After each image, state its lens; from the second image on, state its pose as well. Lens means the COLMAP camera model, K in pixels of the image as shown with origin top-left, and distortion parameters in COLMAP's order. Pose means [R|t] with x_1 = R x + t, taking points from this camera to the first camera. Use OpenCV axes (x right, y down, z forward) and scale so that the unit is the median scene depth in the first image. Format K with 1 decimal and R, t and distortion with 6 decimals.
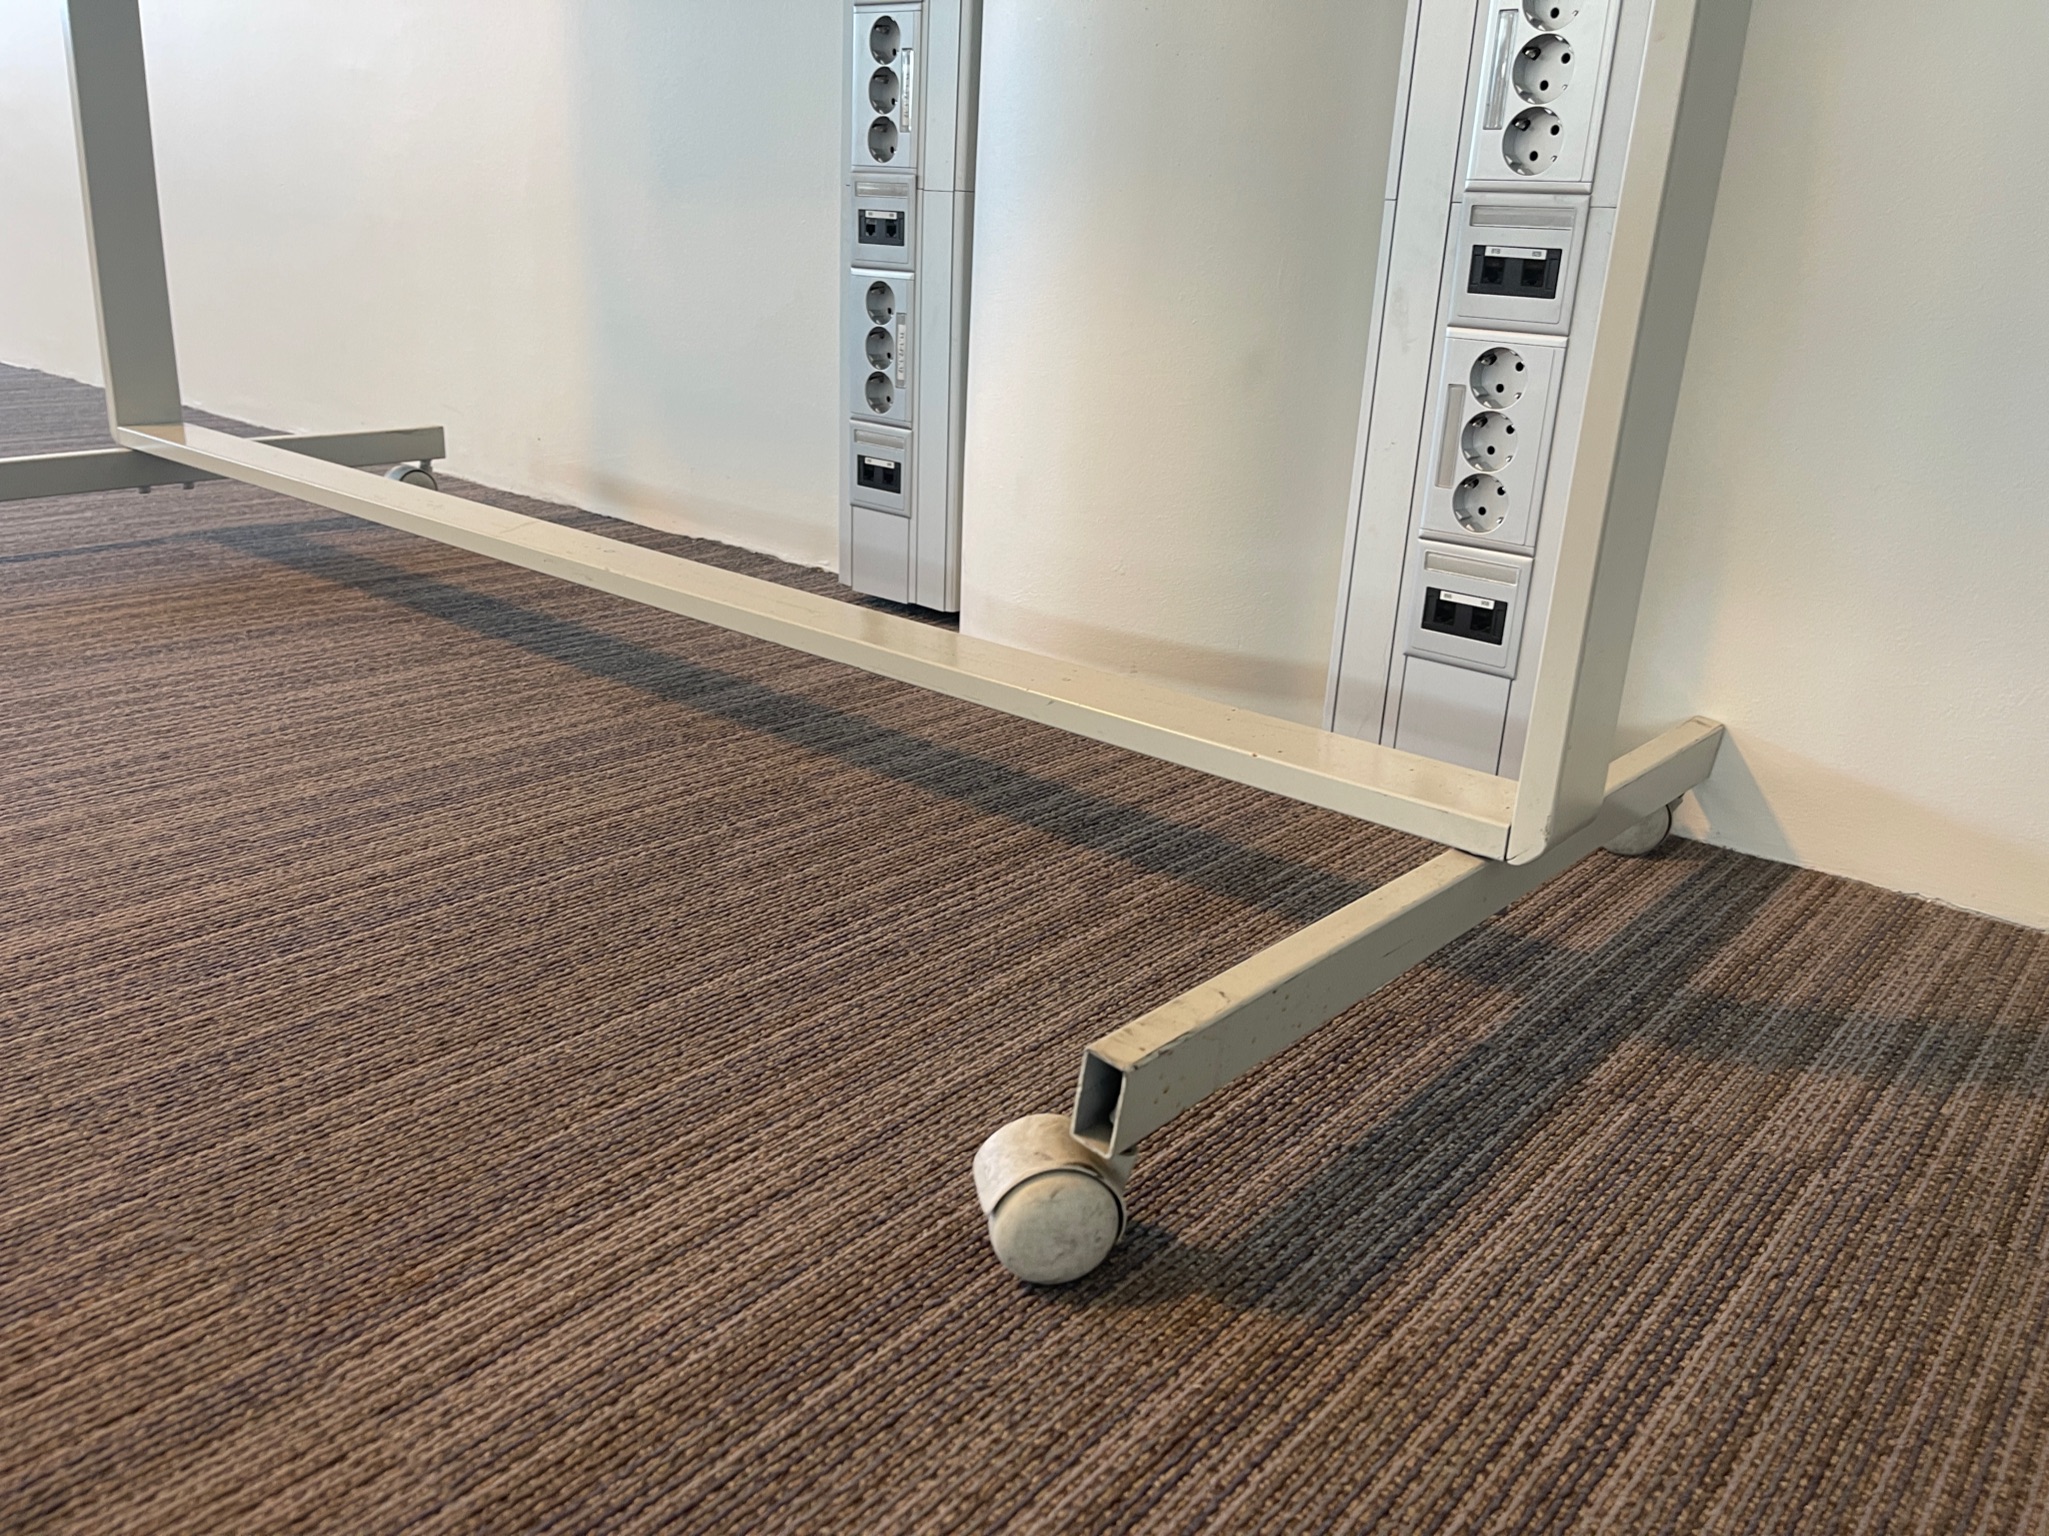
lens RADIAL K [[1579.9, 0, 1034.9], [0, 1579.9, 764.9], [0, 0, 1]] dist [0.086162, -0.129834]
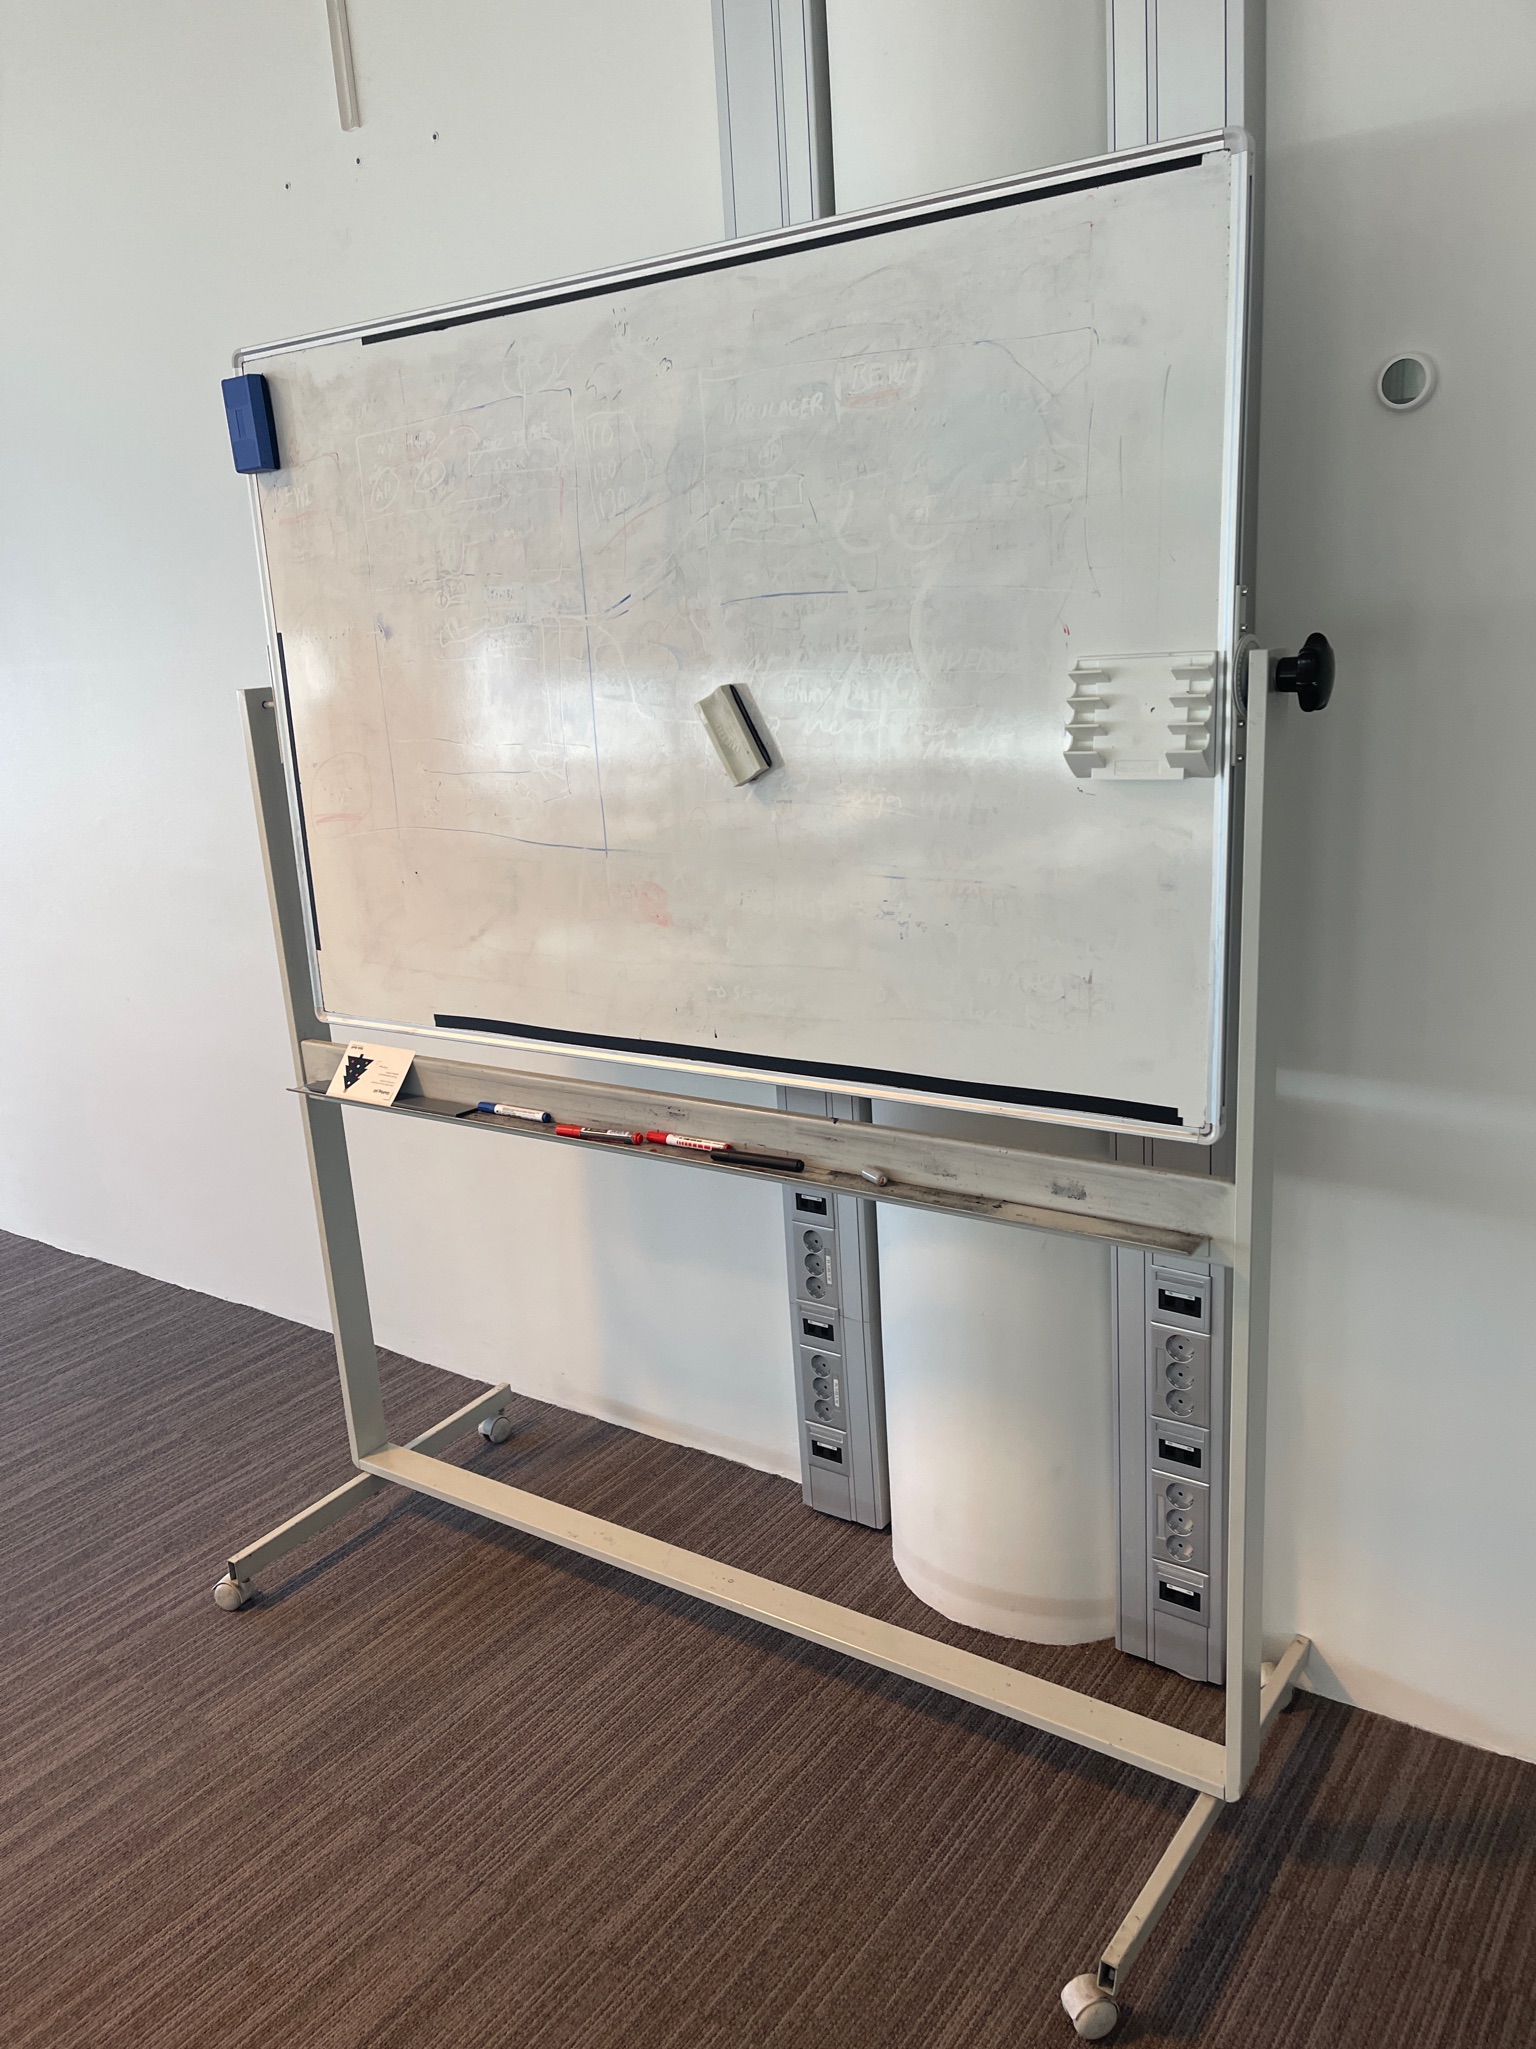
lens RADIAL K [[1579.9, 0, 768.0], [0, 1579.9, 1024.5], [0, 0, 1]] dist [0.086162, -0.129834]
pose [[0.990224, -0.131451, 0.046649, -0.333538], [0.134533, 0.988391, -0.070596, -0.961187], [-0.036827, 0.076182, 0.996414, -1.411903]]
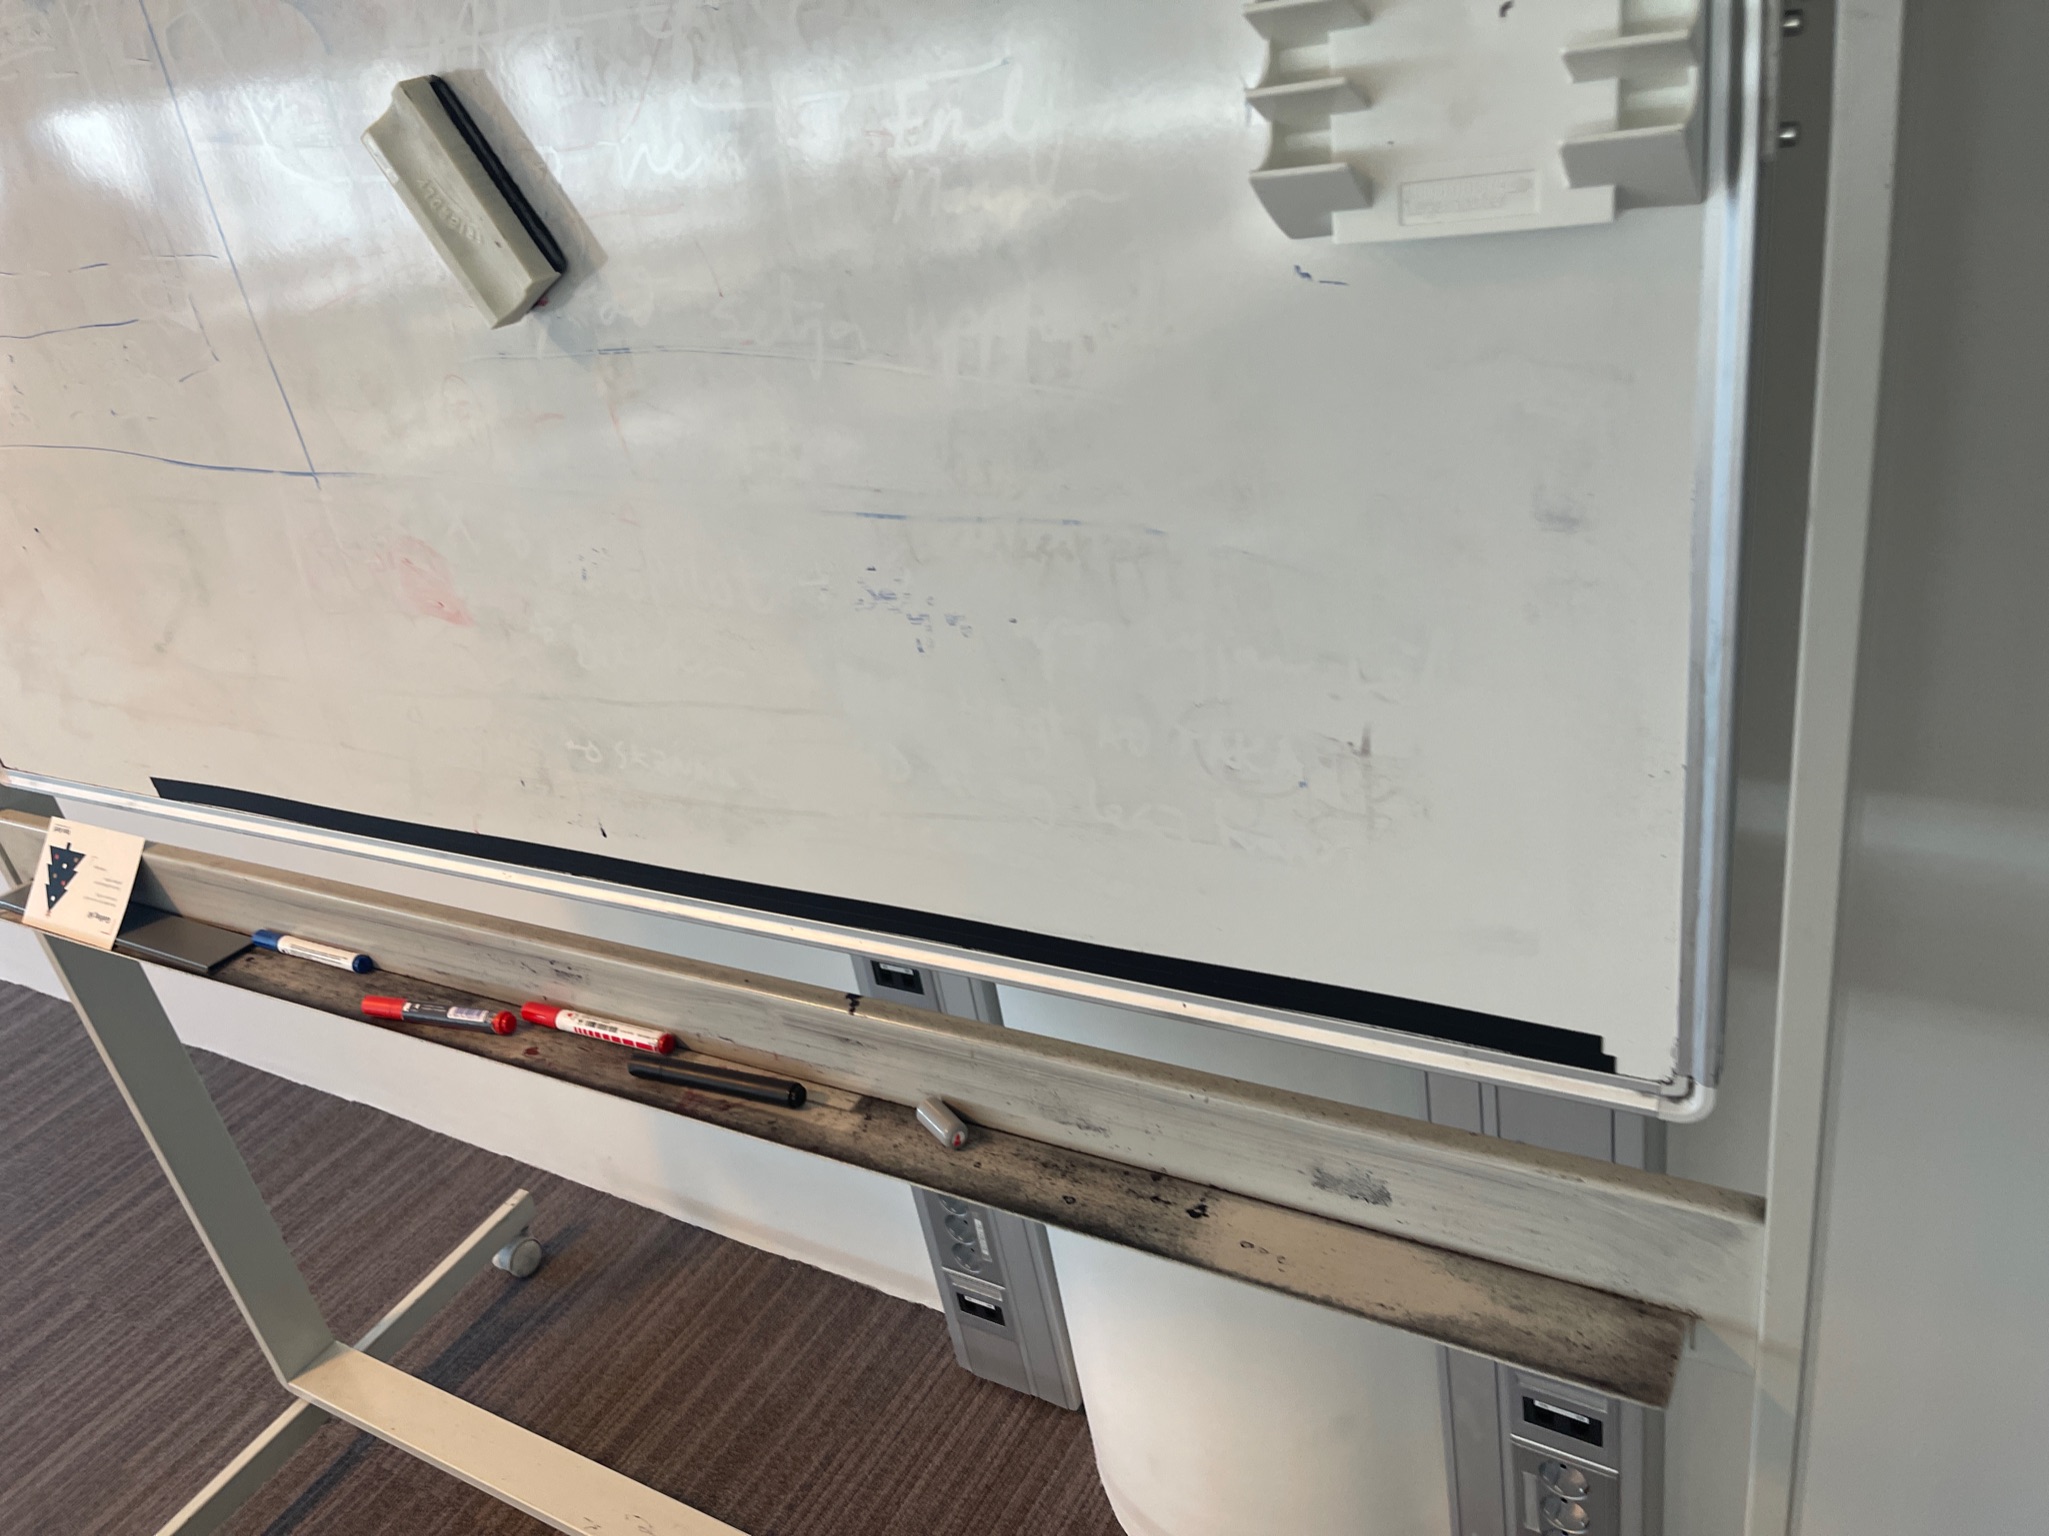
lens RADIAL K [[1579.9, 0, 1034.9], [0, 1579.9, 764.9], [0, 0, 1]] dist [0.086162, -0.129834]
pose [[0.963577, -0.264168, 0.041648, -0.012490], [0.256674, 0.957260, 0.133310, -1.263164], [-0.075084, -0.117764, 0.990199, -0.164281]]
